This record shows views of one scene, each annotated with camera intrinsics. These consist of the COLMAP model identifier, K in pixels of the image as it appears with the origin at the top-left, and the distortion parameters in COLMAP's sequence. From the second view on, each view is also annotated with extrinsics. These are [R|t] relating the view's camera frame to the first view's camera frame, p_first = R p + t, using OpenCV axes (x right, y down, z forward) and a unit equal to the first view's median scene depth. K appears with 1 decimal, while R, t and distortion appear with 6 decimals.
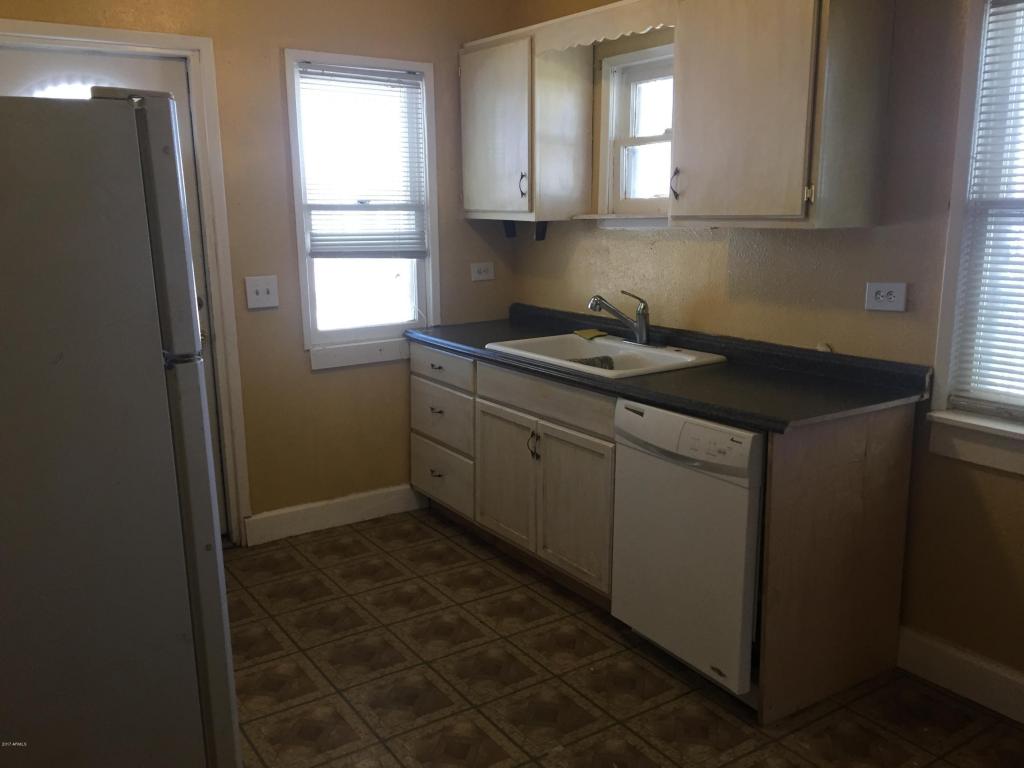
lens RADIAL K [[877.1, 0, 507.1], [0, 877.1, 387.4], [0, 0, 1]] dist [0.071636, -0.081786]
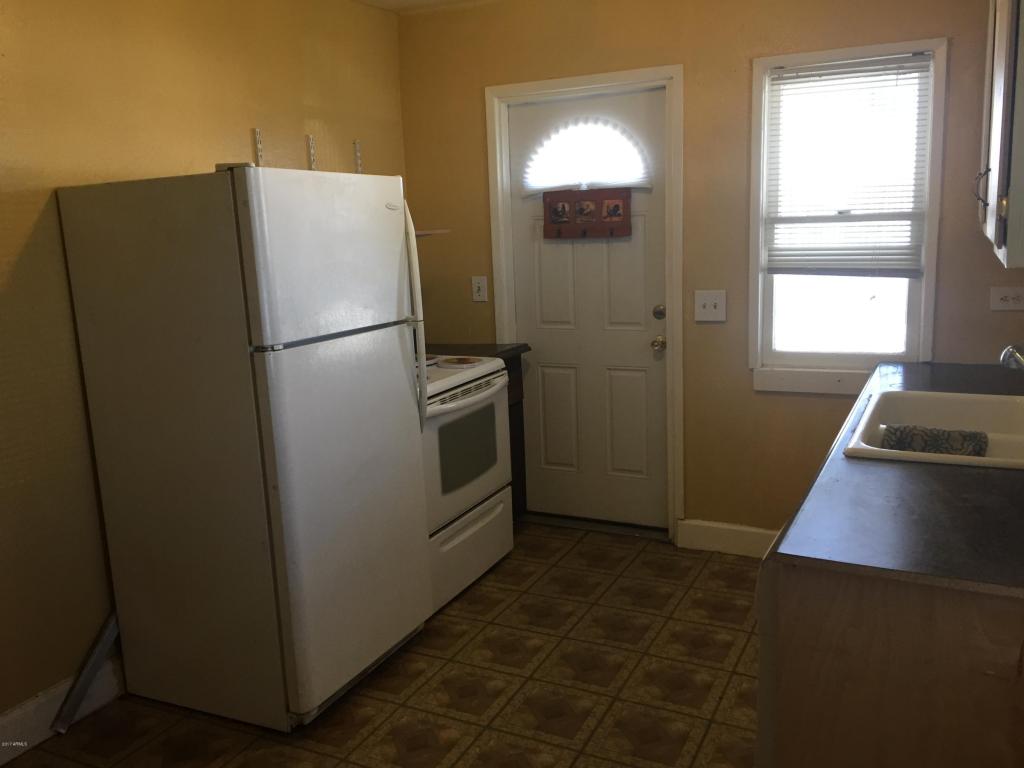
lens RADIAL K [[877.1, 0, 507.1], [0, 877.1, 387.4], [0, 0, 1]] dist [0.071636, -0.081786]
pose [[0.496372, 0.153786, -0.854380, 0.471056], [-0.147315, 0.984831, 0.091682, -0.071903], [0.855519, 0.080355, 0.511497, 0.281605]]
